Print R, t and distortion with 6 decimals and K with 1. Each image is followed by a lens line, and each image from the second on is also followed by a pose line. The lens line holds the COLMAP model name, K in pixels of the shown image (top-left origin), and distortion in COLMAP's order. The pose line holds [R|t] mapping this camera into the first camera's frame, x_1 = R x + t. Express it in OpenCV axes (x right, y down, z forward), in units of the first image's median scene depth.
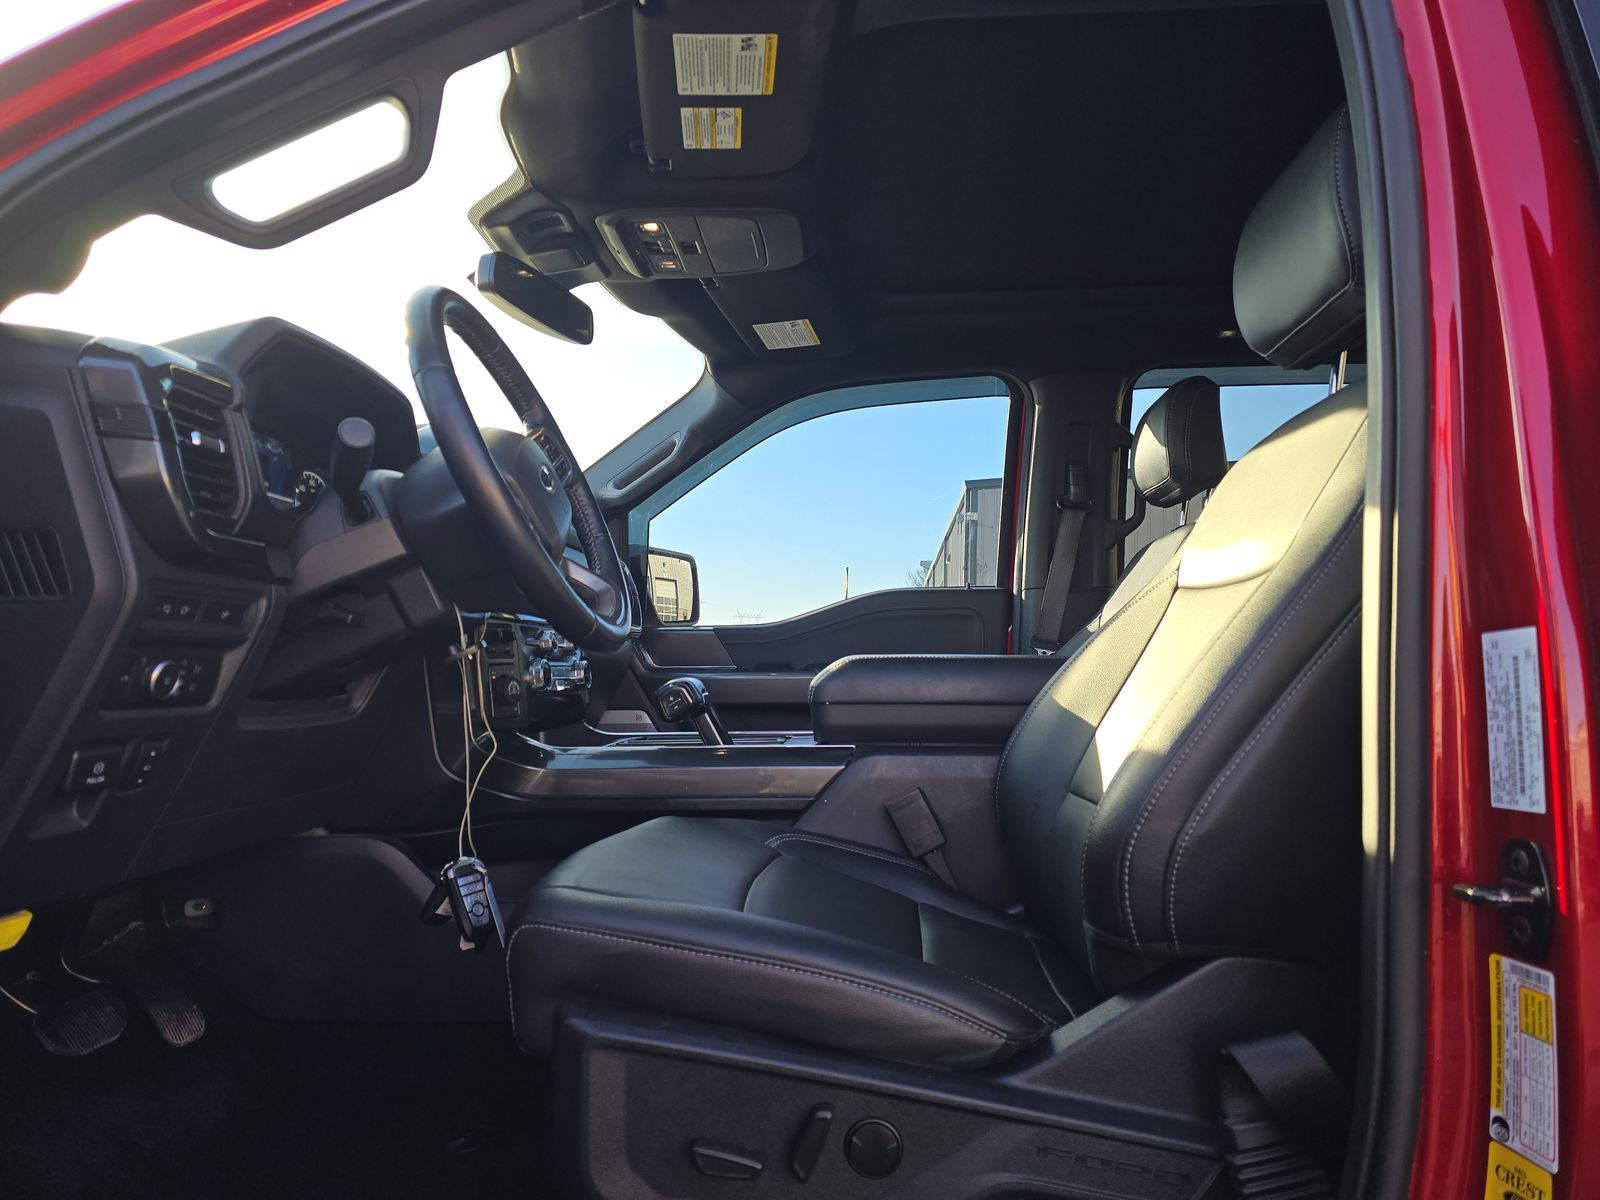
lens RADIAL K [[1122.3, 0, 823.8], [0, 1122.3, 606.4], [0, 0, 1]] dist [0.039479, -0.002752]
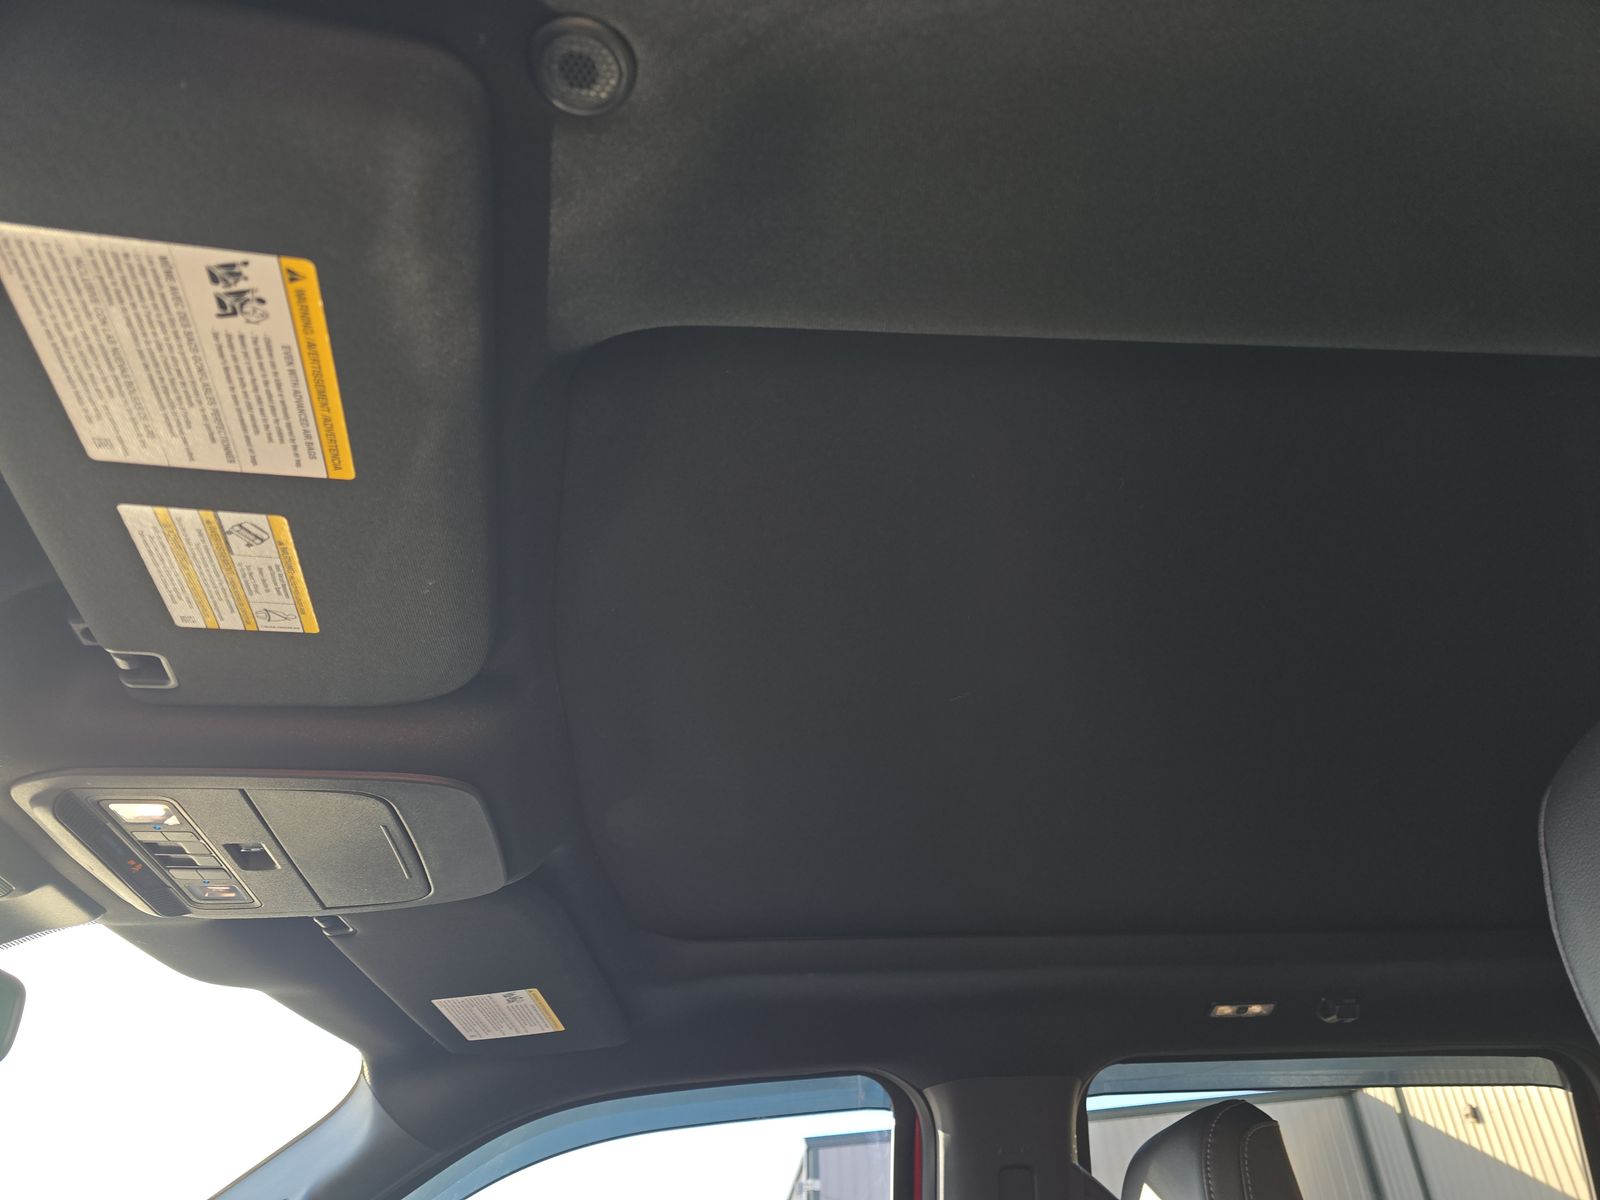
lens RADIAL K [[1122.3, 0, 823.8], [0, 1122.3, 606.4], [0, 0, 1]] dist [0.039479, -0.002752]
pose [[0.989934, 0.045266, 0.134092, 0.050847], [0.030205, 0.858065, -0.512653, -0.153286], [-0.138266, 0.511543, 0.848060, 0.498275]]
